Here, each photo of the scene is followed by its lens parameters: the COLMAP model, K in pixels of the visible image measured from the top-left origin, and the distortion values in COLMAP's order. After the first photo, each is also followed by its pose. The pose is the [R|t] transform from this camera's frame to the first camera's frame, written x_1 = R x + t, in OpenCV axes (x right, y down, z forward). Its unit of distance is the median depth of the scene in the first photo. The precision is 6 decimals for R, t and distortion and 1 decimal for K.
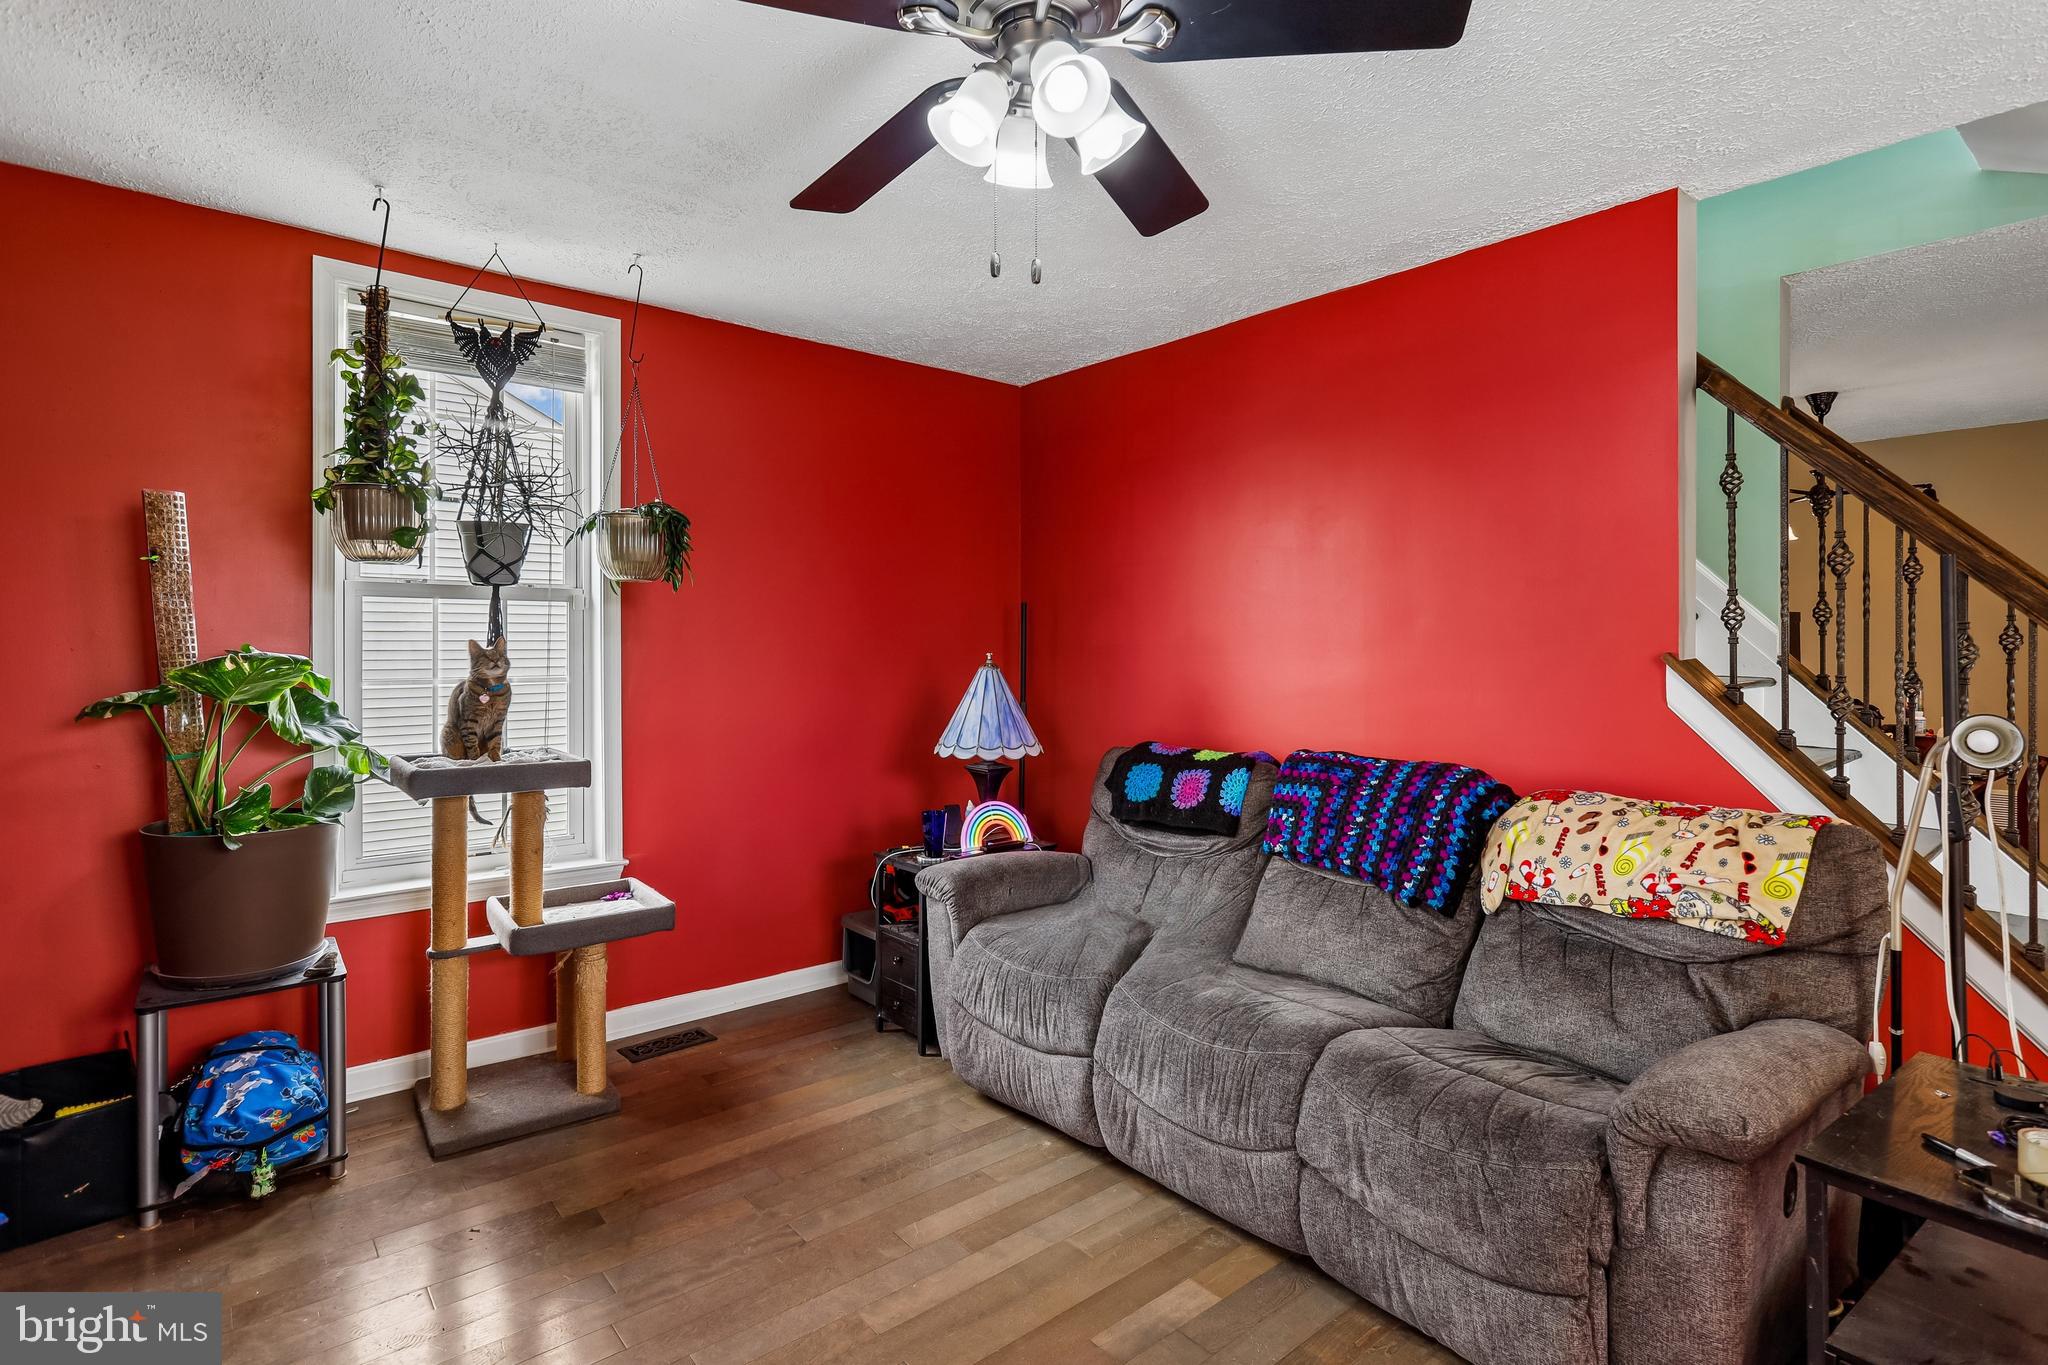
lens RADIAL K [[1026.2, 0, 1024.0], [0, 1026.2, 644.7], [0, 0, 1]] dist [0.000612, 0.001560]
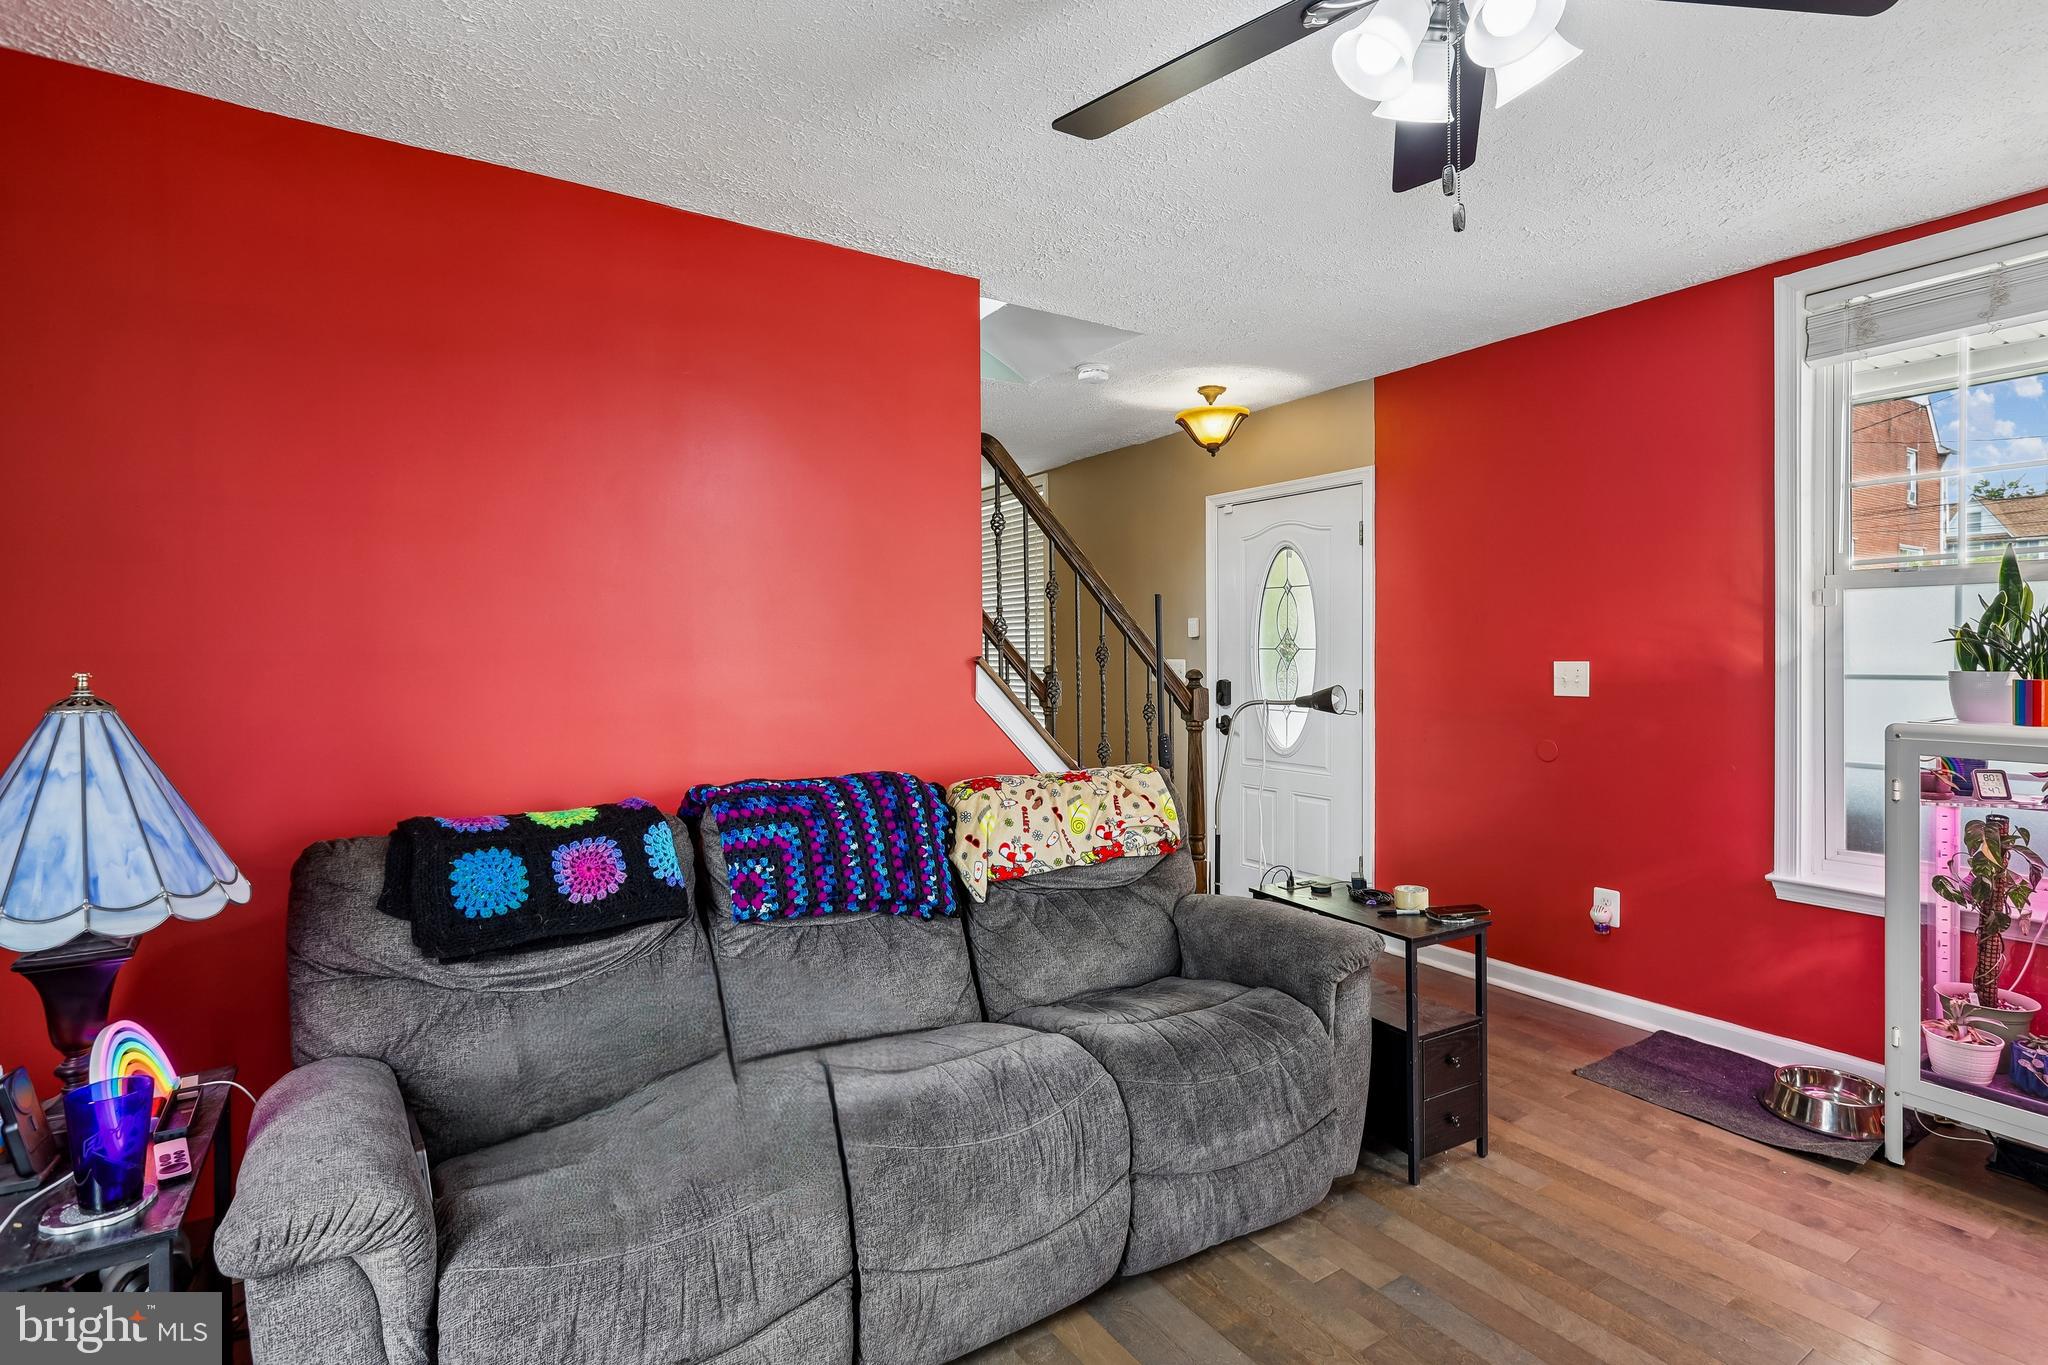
lens RADIAL K [[985.5, 0, 1071.9], [0, 985.5, 656.6], [0, 0, 1]] dist [-0.000471, 0.000410]
pose [[0.100821, -0.005306, 0.994890, -0.526238], [0.005357, 0.999974, 0.004790, 0.002868], [-0.994890, 0.004847, 0.100847, 0.761329]]
